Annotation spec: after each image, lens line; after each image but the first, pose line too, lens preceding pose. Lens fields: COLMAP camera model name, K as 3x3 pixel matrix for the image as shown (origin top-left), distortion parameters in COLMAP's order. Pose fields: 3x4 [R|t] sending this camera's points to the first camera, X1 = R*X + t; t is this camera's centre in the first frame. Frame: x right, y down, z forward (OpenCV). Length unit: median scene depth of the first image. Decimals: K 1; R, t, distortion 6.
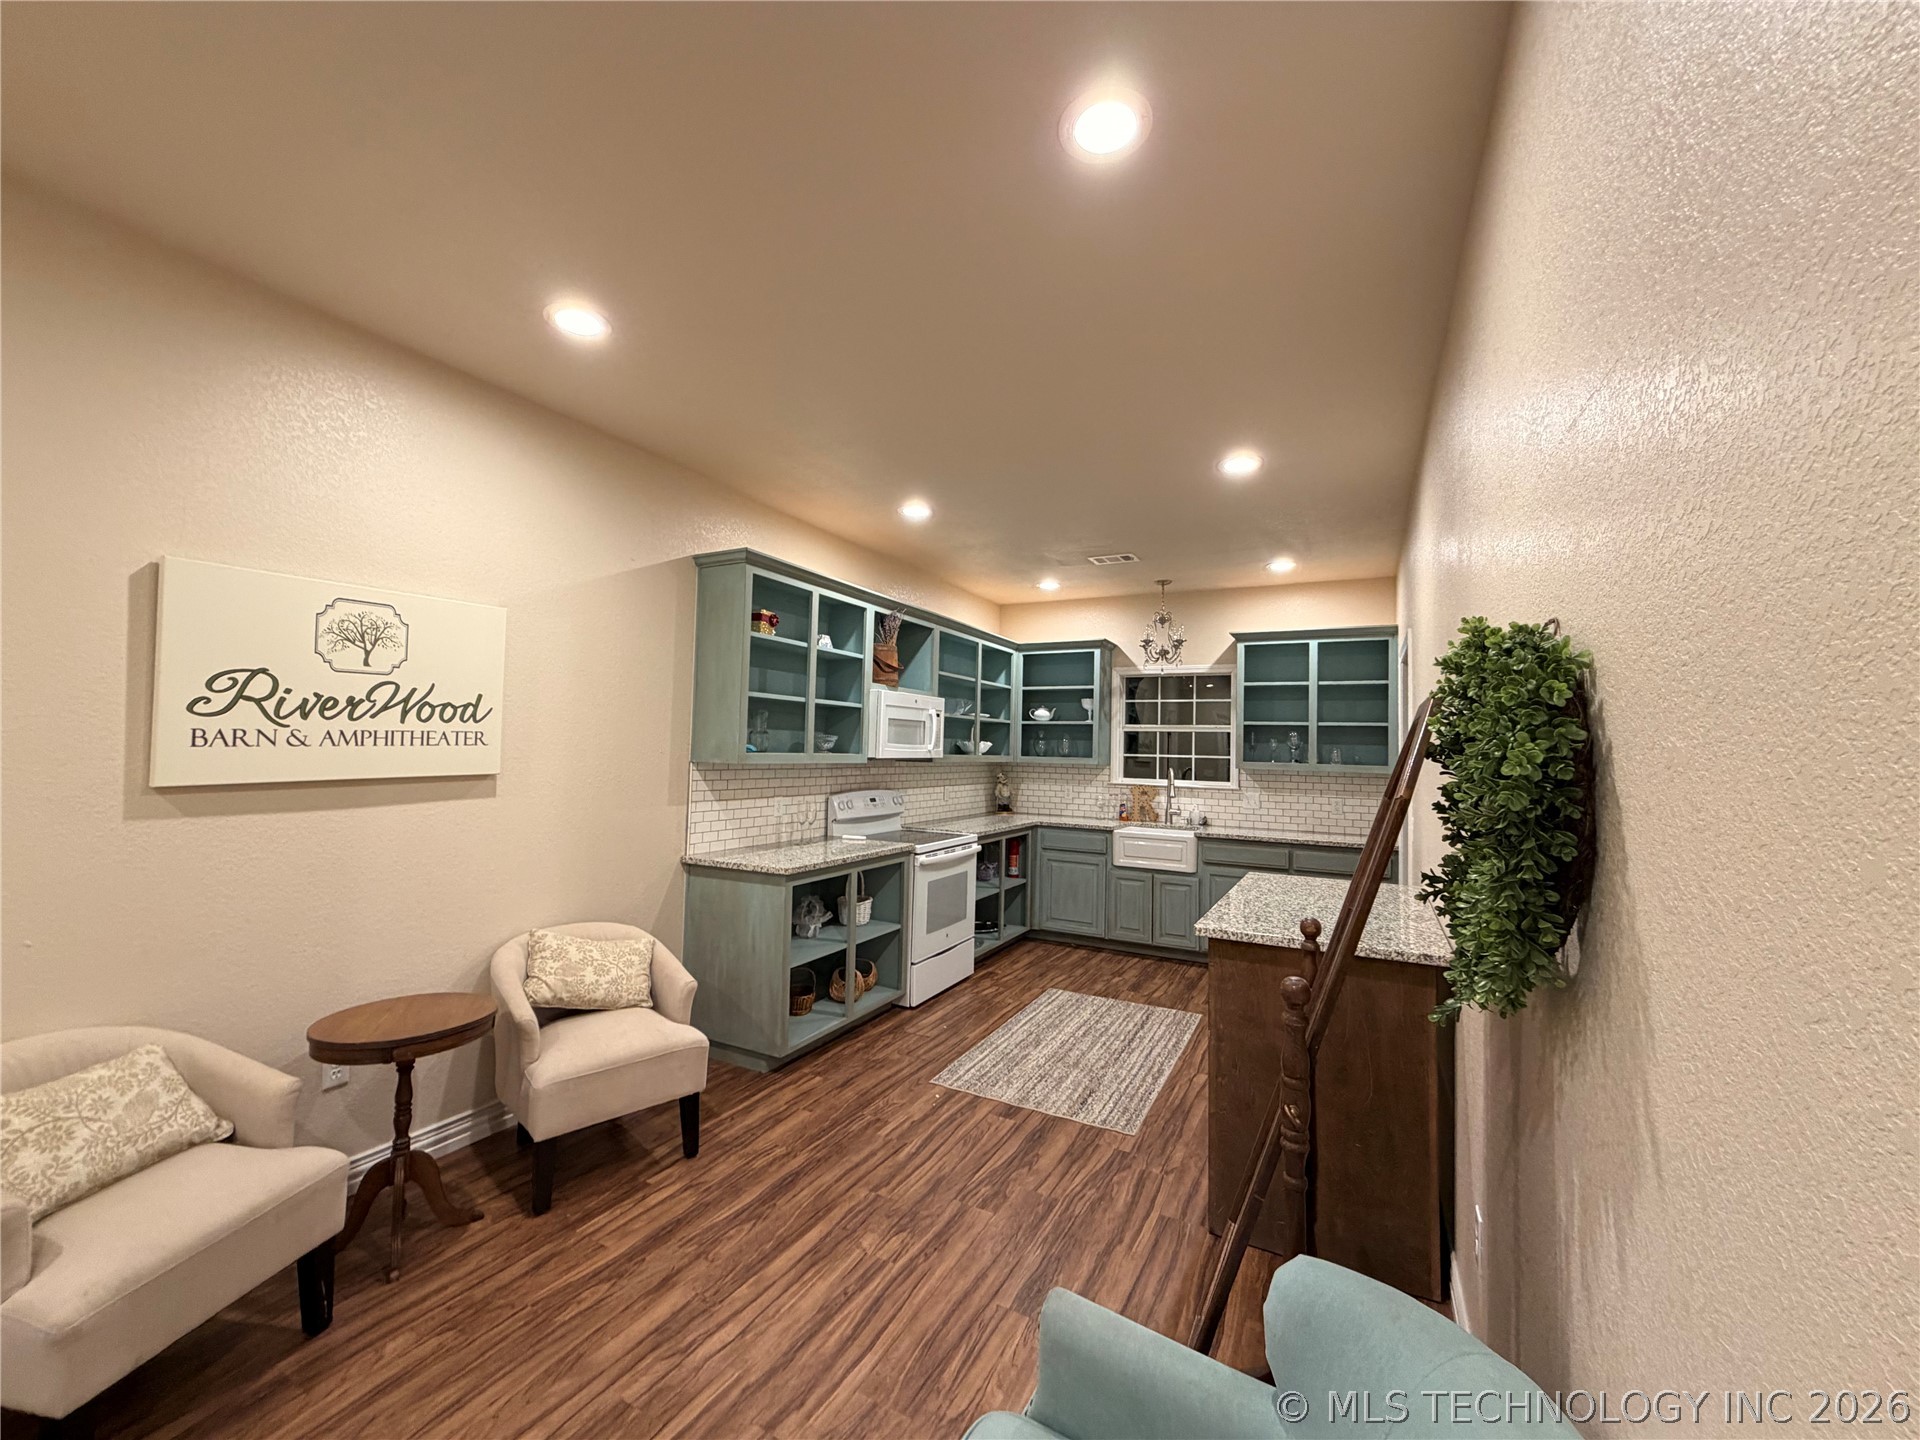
lens RADIAL K [[766.0, 0, 952.0], [0, 766.0, 720.5], [0, 0, 1]] dist [0.002245, 0.000477]
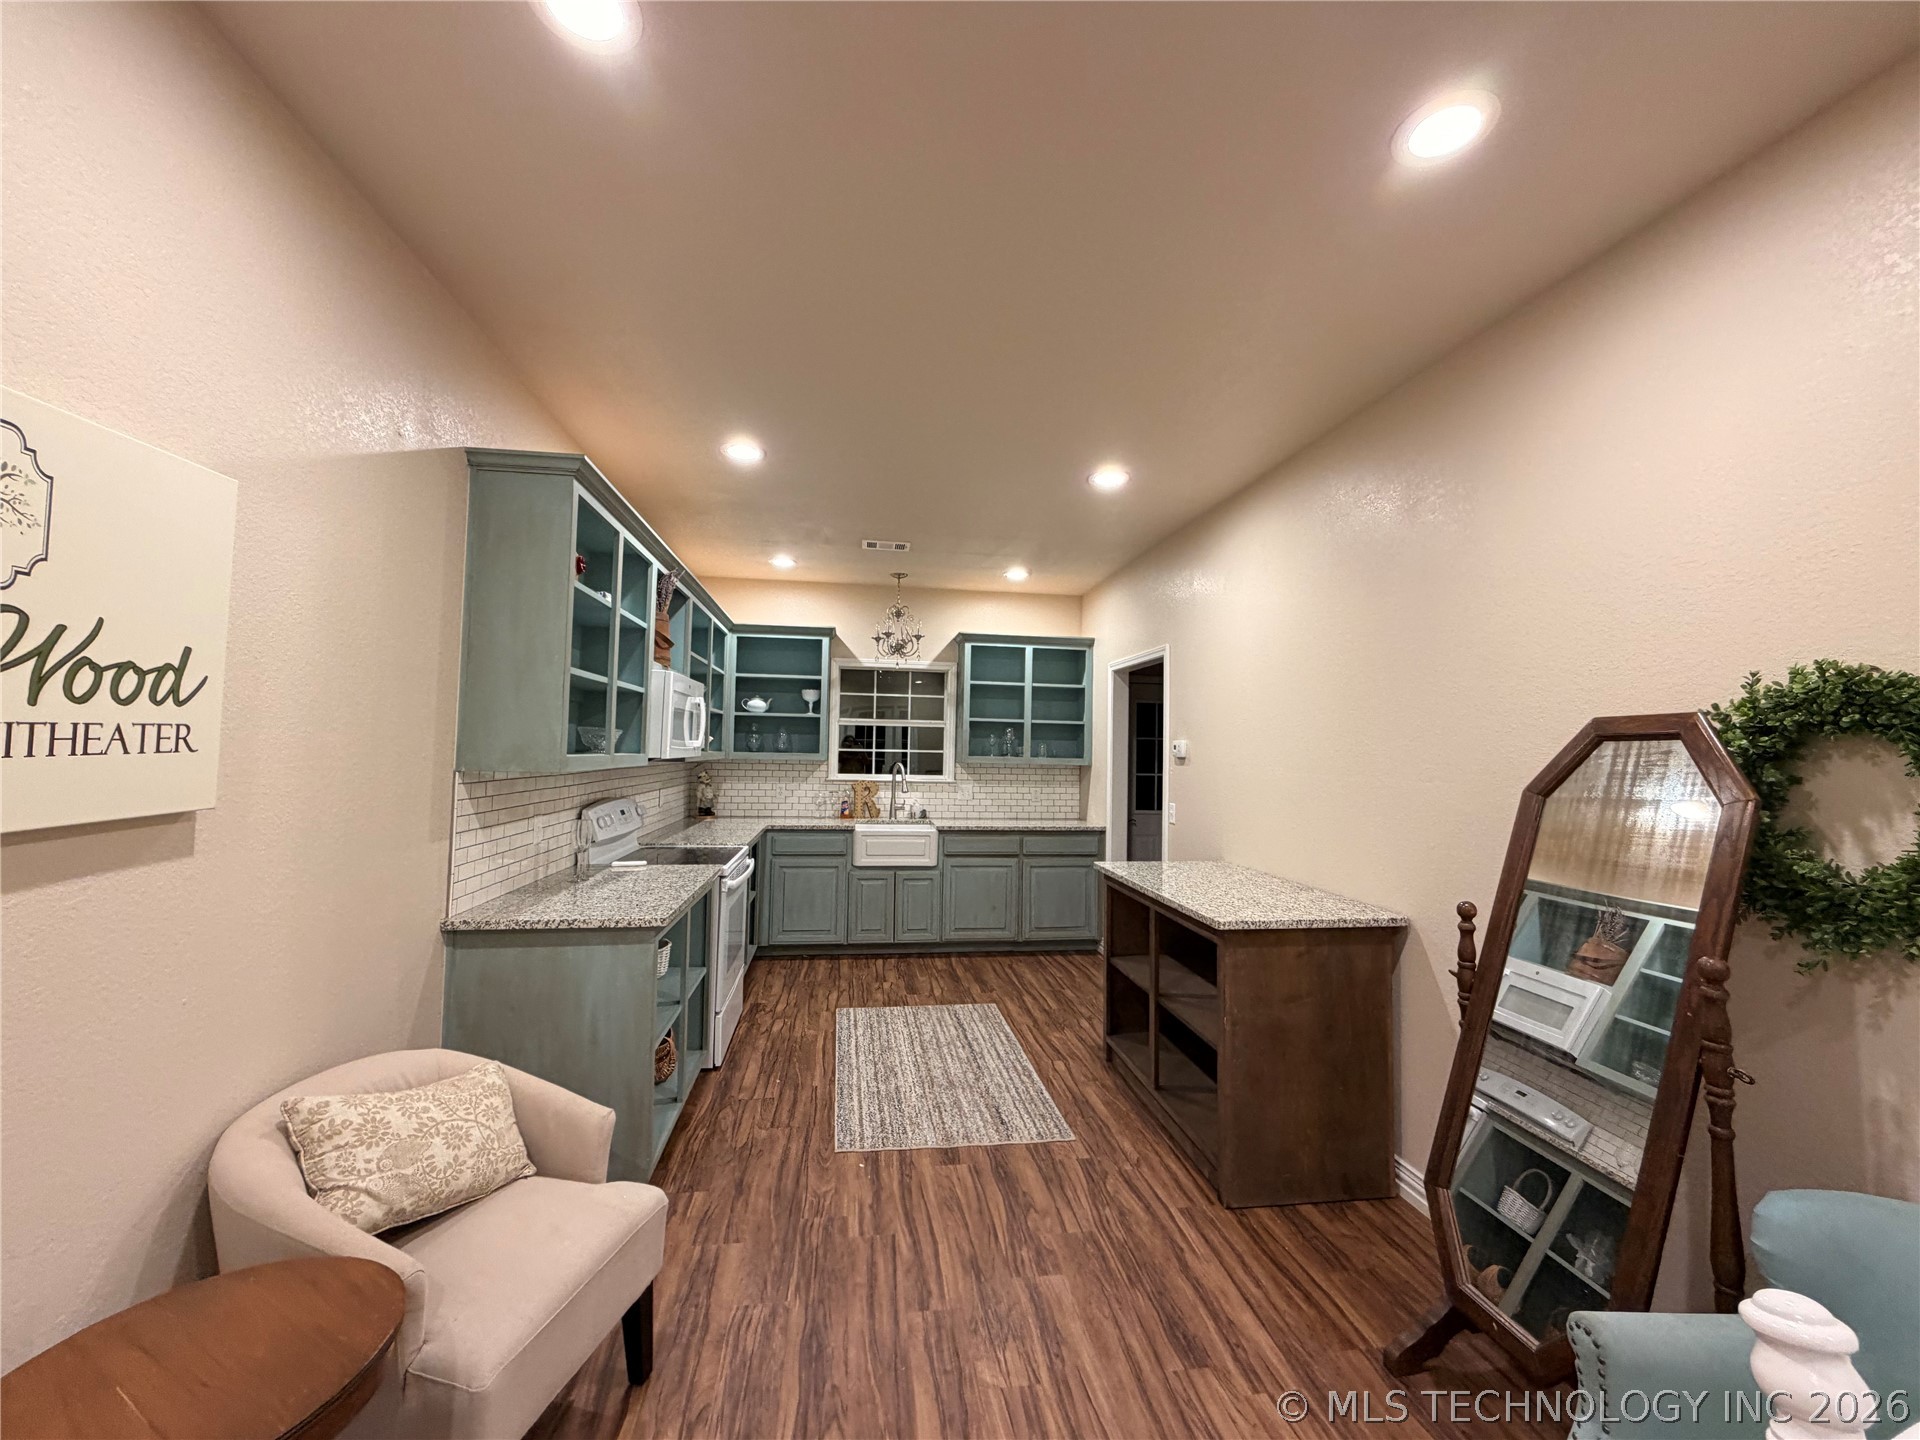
lens RADIAL K [[766.0, 0, 956.6], [0, 766.0, 719.5], [0, 0, 1]] dist [0.002245, 0.000477]
pose [[0.809035, 0.015884, 0.587545, -0.358484], [-0.023315, 0.999715, 0.005077, -0.001670], [-0.587297, -0.017806, 0.809175, 0.225689]]
